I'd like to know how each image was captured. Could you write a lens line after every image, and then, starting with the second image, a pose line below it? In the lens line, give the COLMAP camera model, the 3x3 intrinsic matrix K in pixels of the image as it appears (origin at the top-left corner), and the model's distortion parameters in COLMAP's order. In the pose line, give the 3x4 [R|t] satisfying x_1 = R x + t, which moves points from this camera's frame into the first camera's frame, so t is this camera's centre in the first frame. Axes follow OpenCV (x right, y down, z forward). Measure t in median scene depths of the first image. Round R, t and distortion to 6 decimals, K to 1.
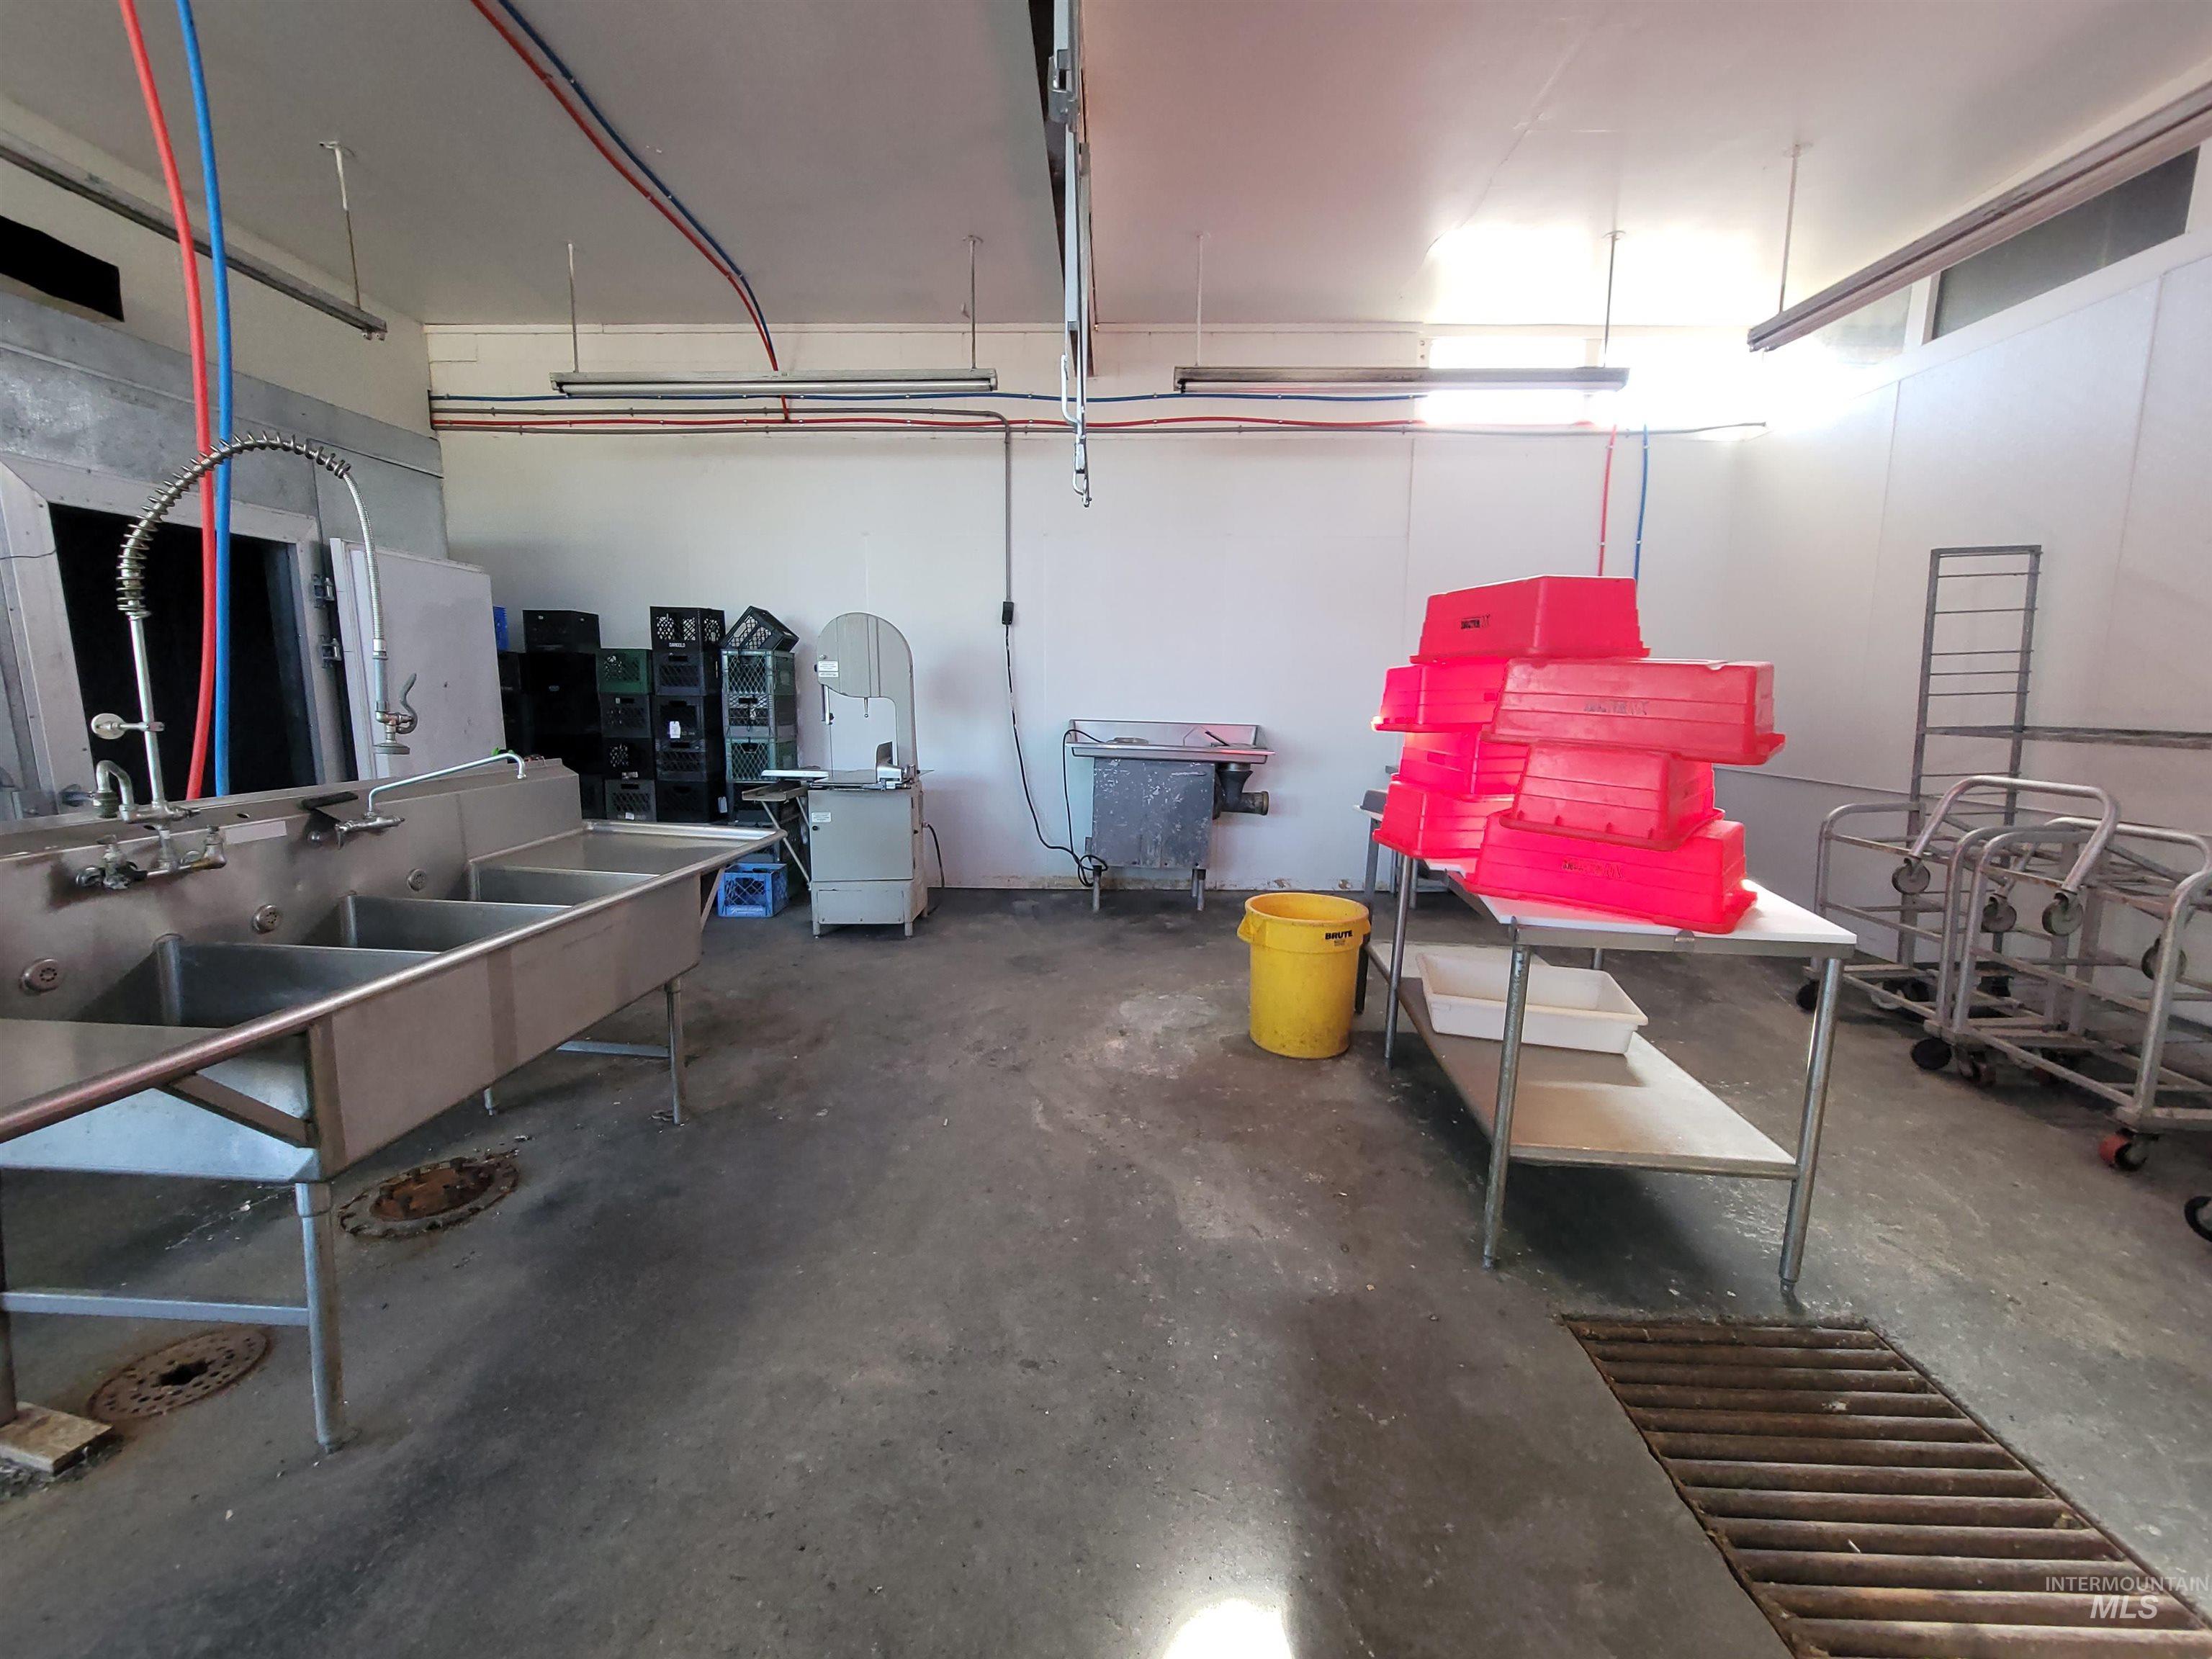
lens RADIAL K [[906.1, 0, 1104.4], [0, 906.1, 822.6], [0, 0, 1]] dist [-0.002339, 0.000984]
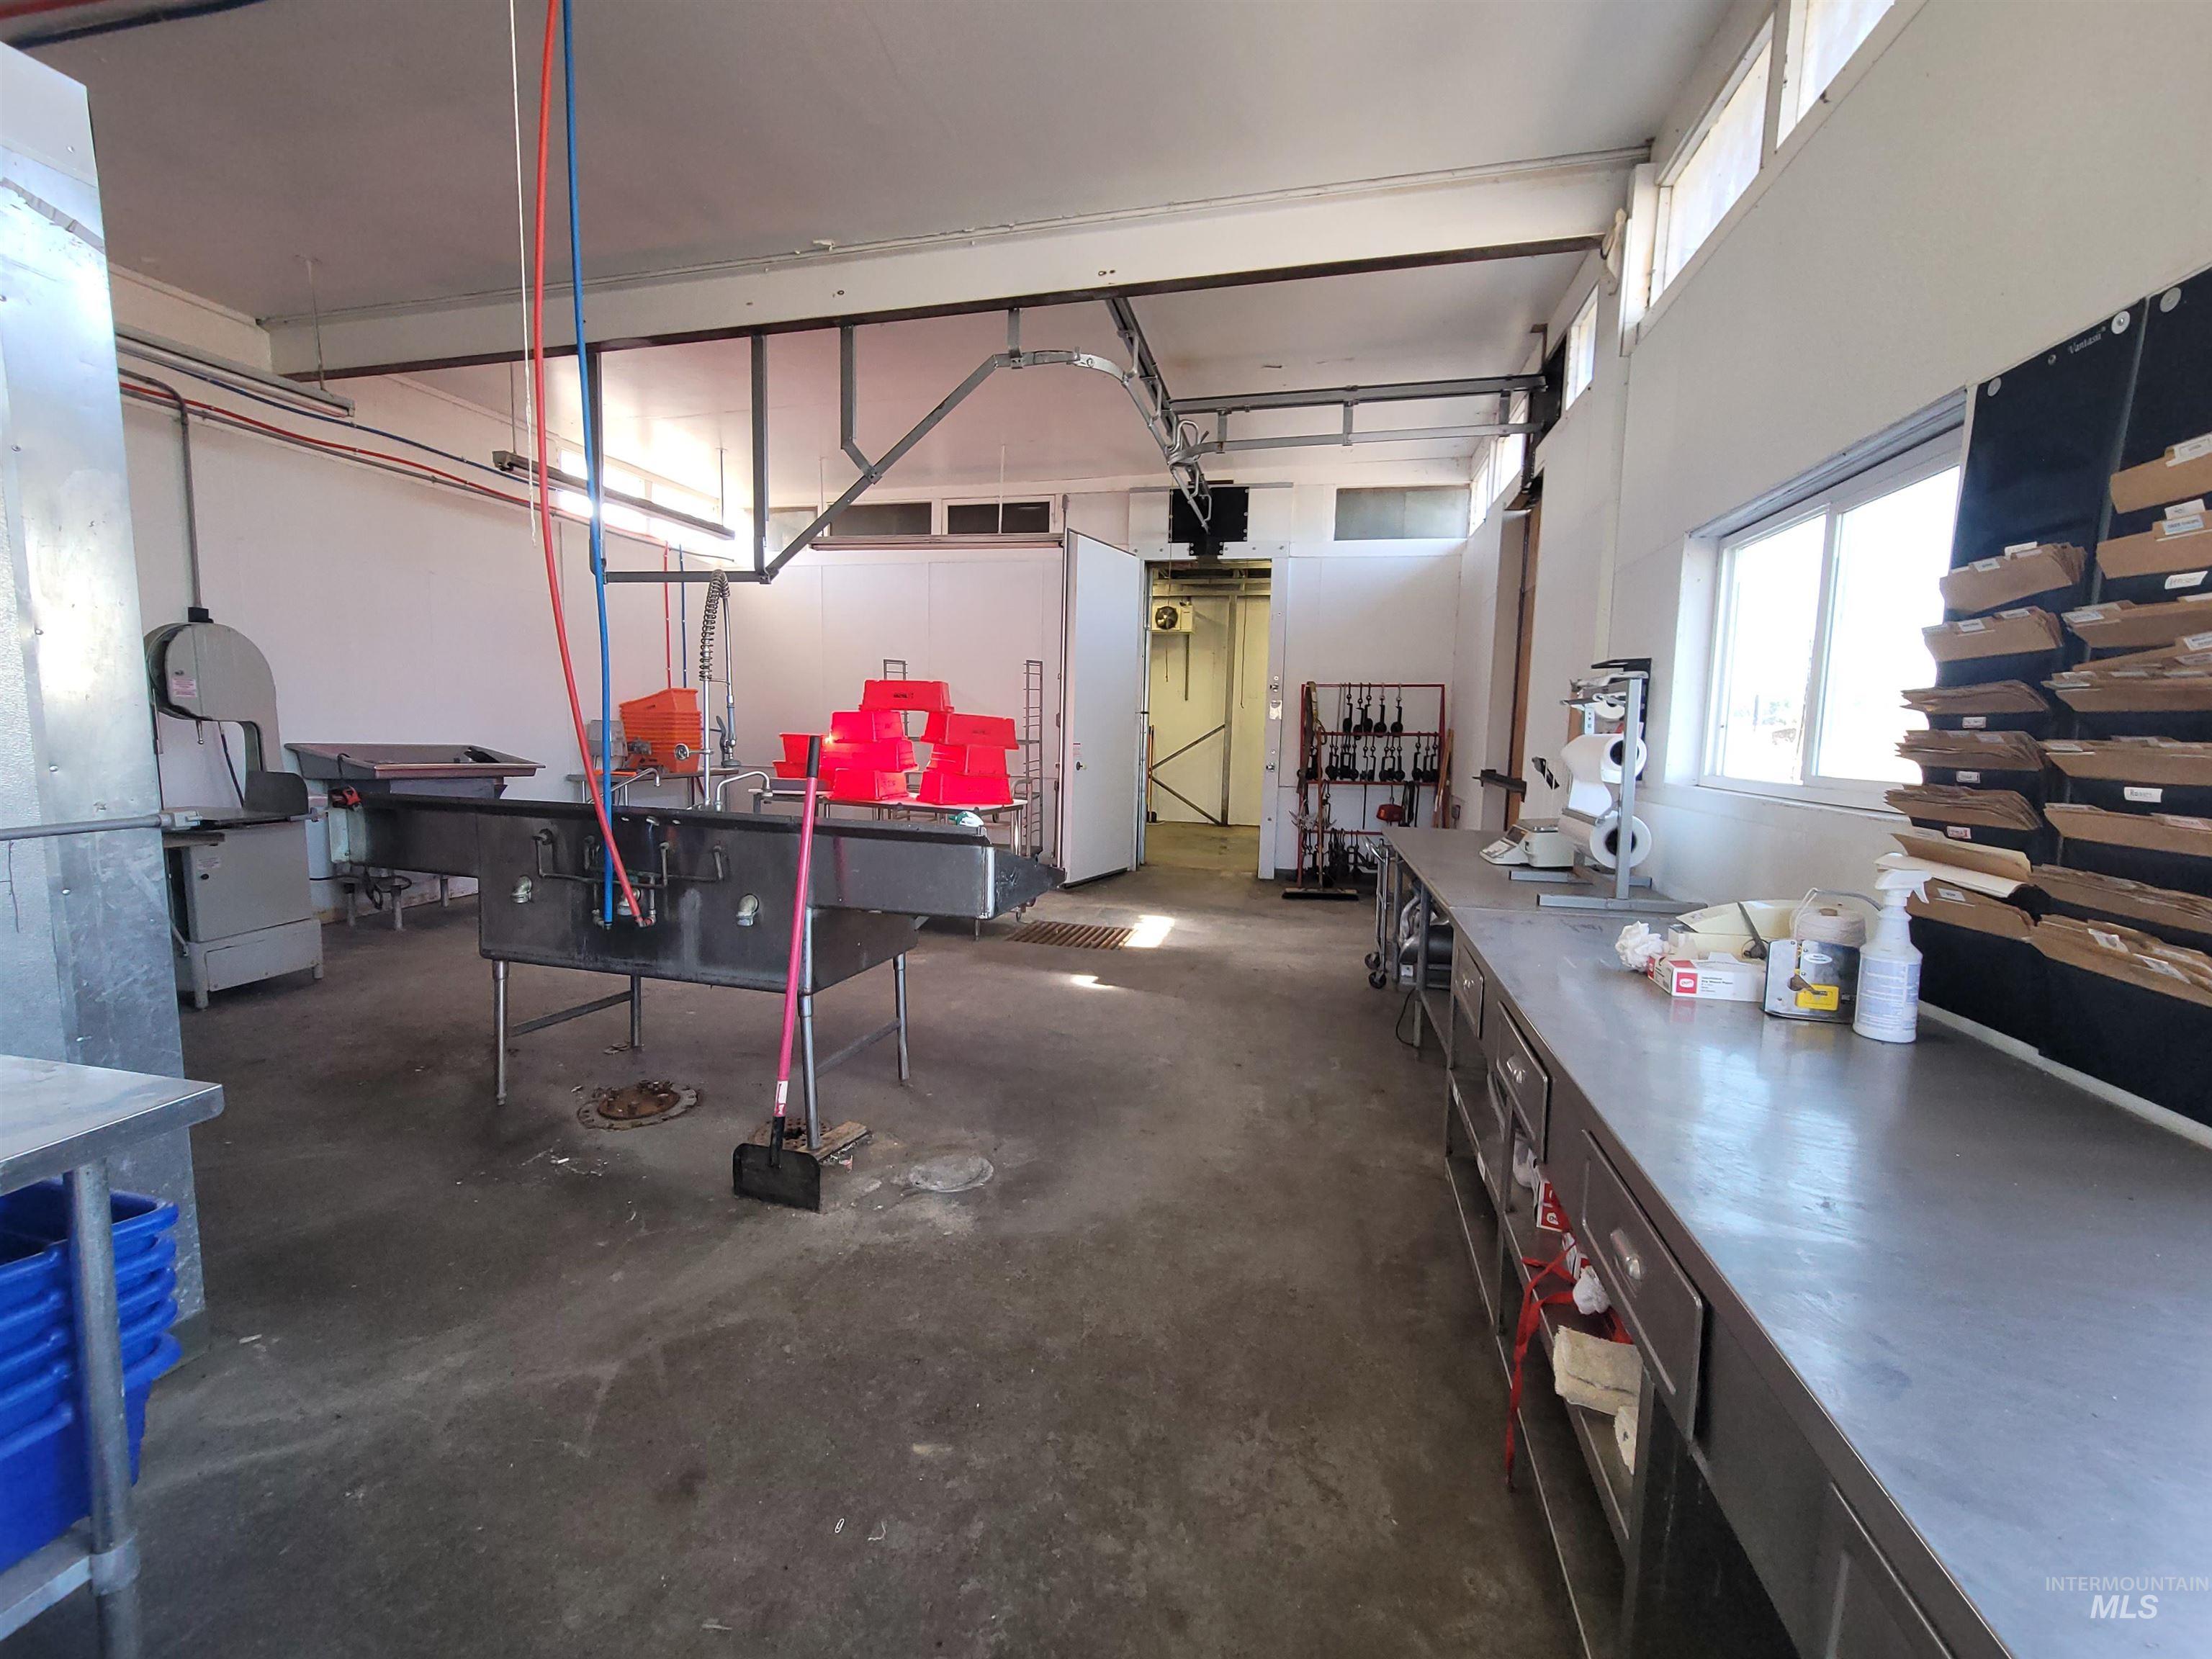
lens RADIAL K [[904.9, 0, 1106.0], [0, 904.9, 829.5], [0, 0, 1]] dist [-0.010825, 0.002884]
pose [[0.208878, -0.110274, 0.971704, -1.243690], [0.119116, 0.989093, 0.086642, -0.013994], [-0.970660, 0.097648, 0.219735, 0.005286]]
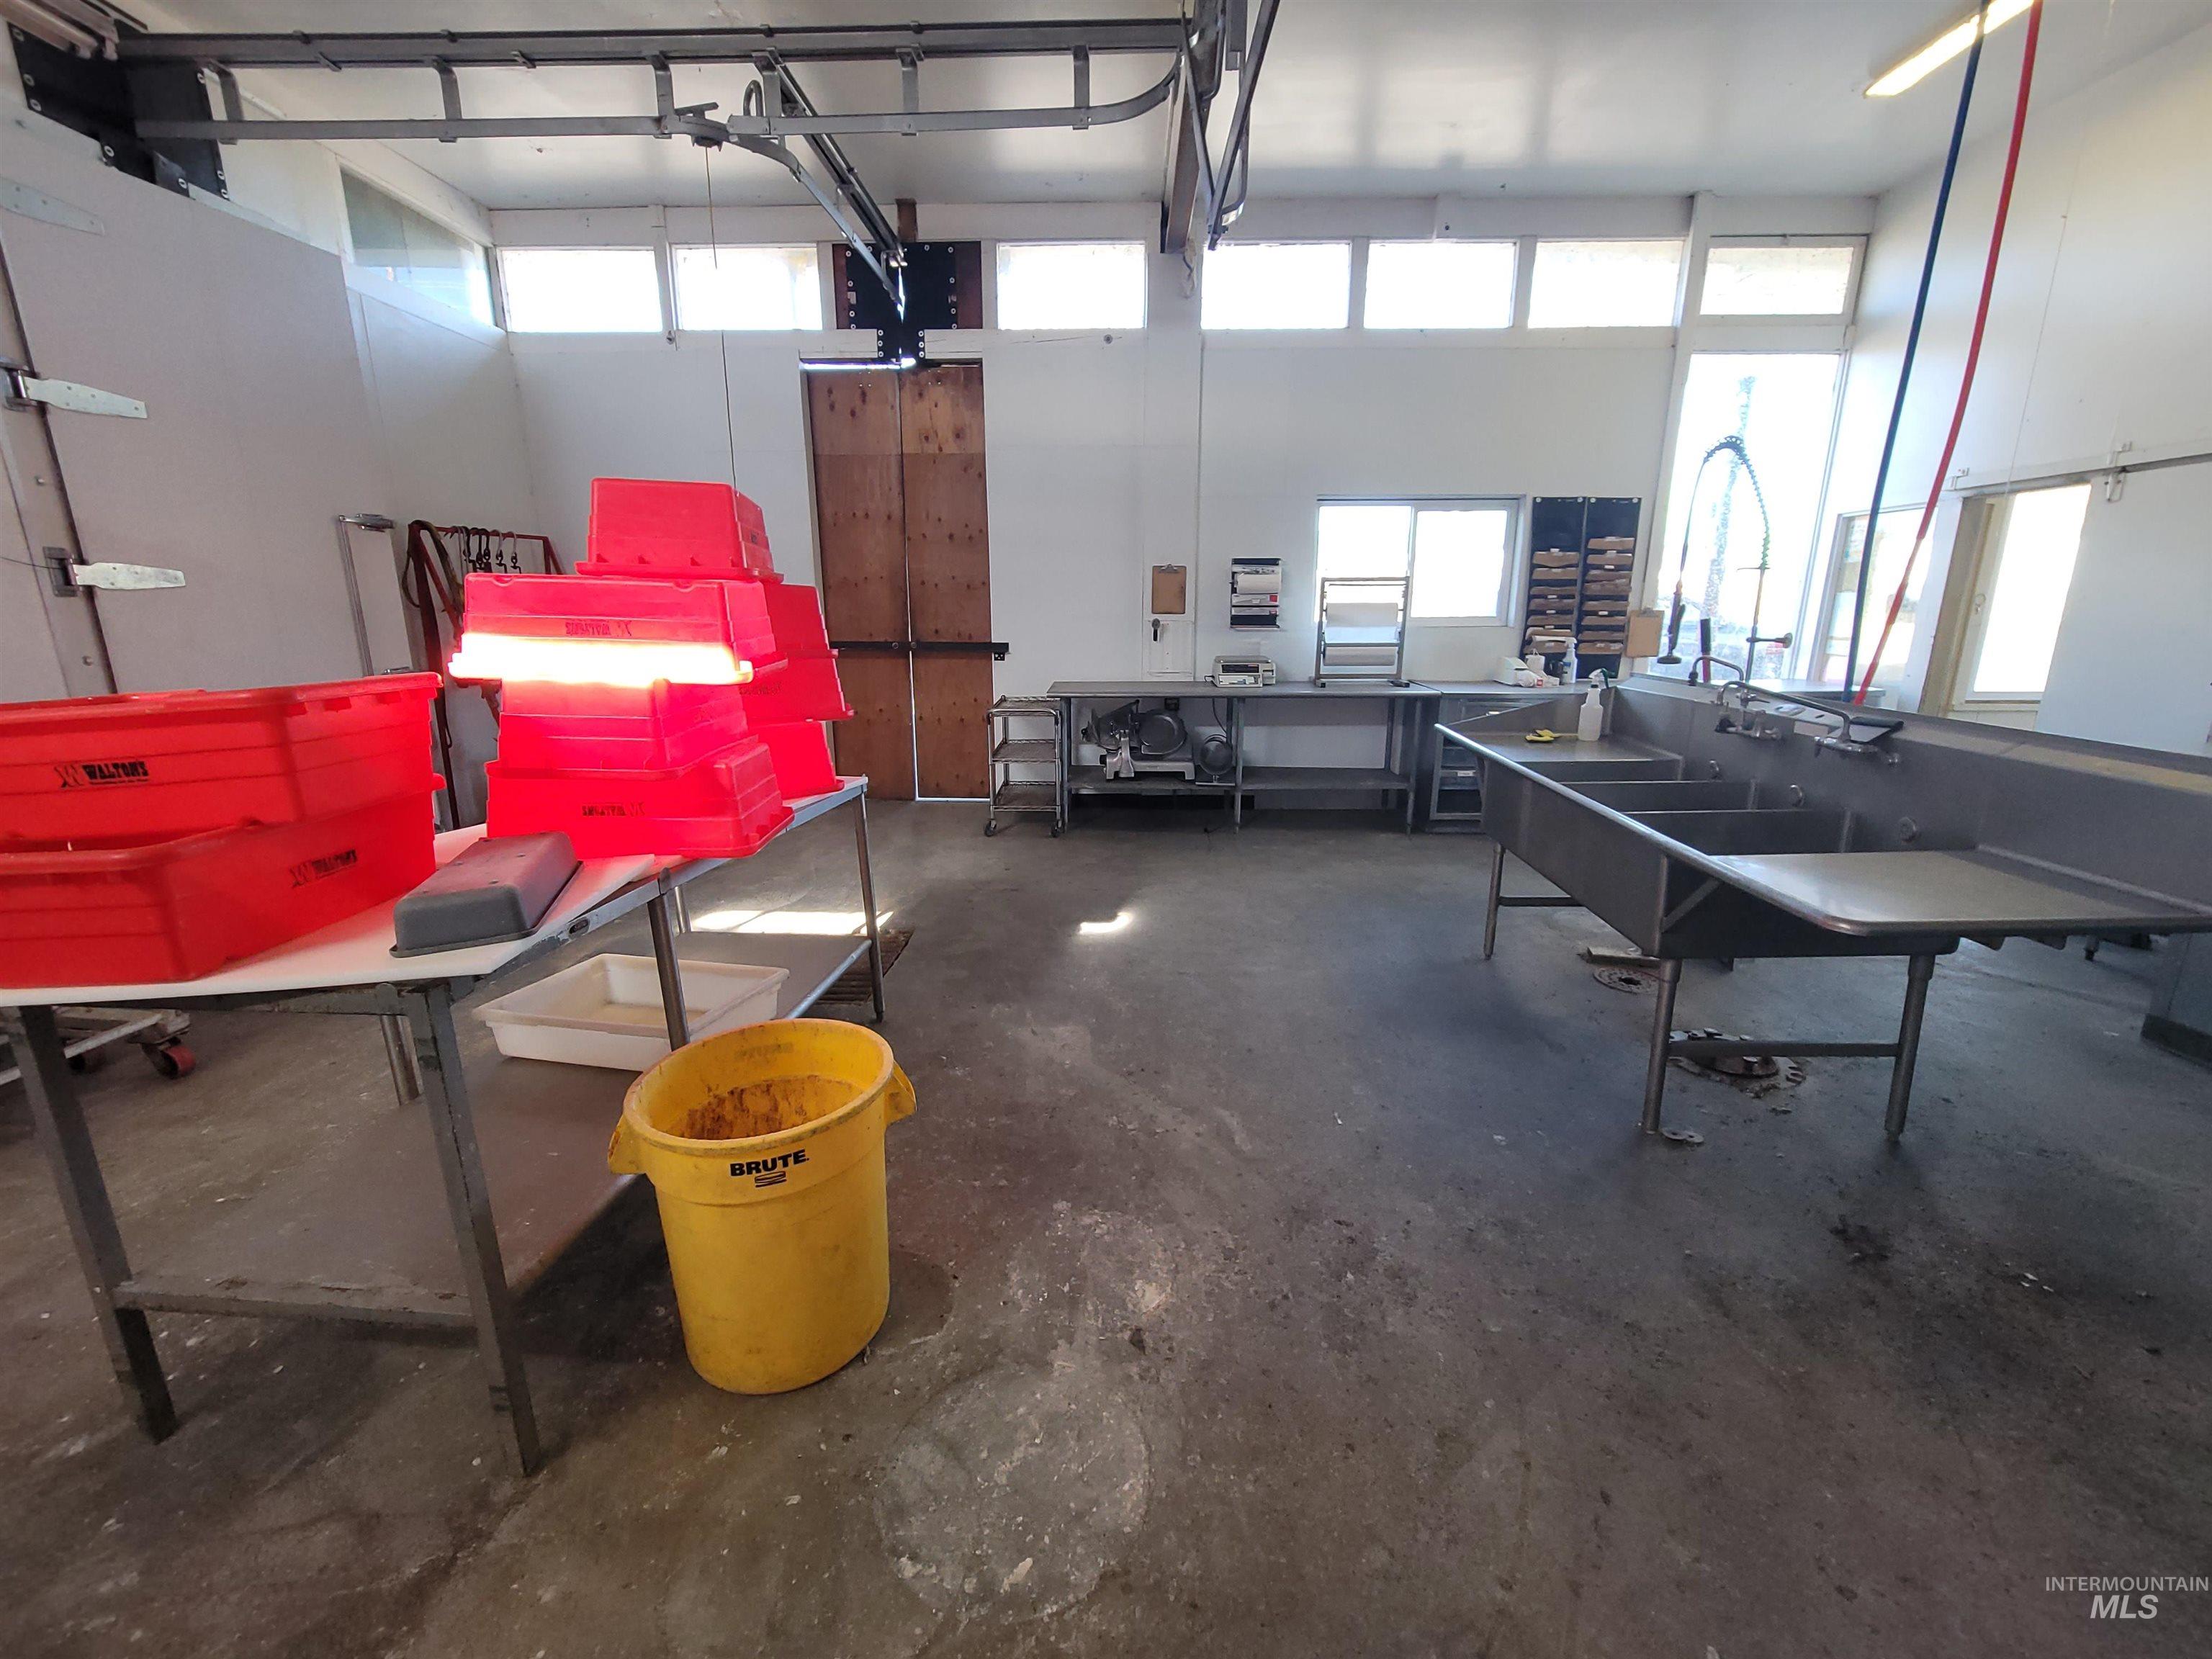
lens RADIAL K [[904.9, 0, 1106.0], [0, 904.9, 829.5], [0, 0, 1]] dist [-0.010825, 0.002884]
pose [[-0.999949, -0.006106, 0.008095, 0.034416], [-0.002569, 0.924848, 0.380329, -0.201976], [-0.009809, 0.380289, -0.924816, 1.327788]]
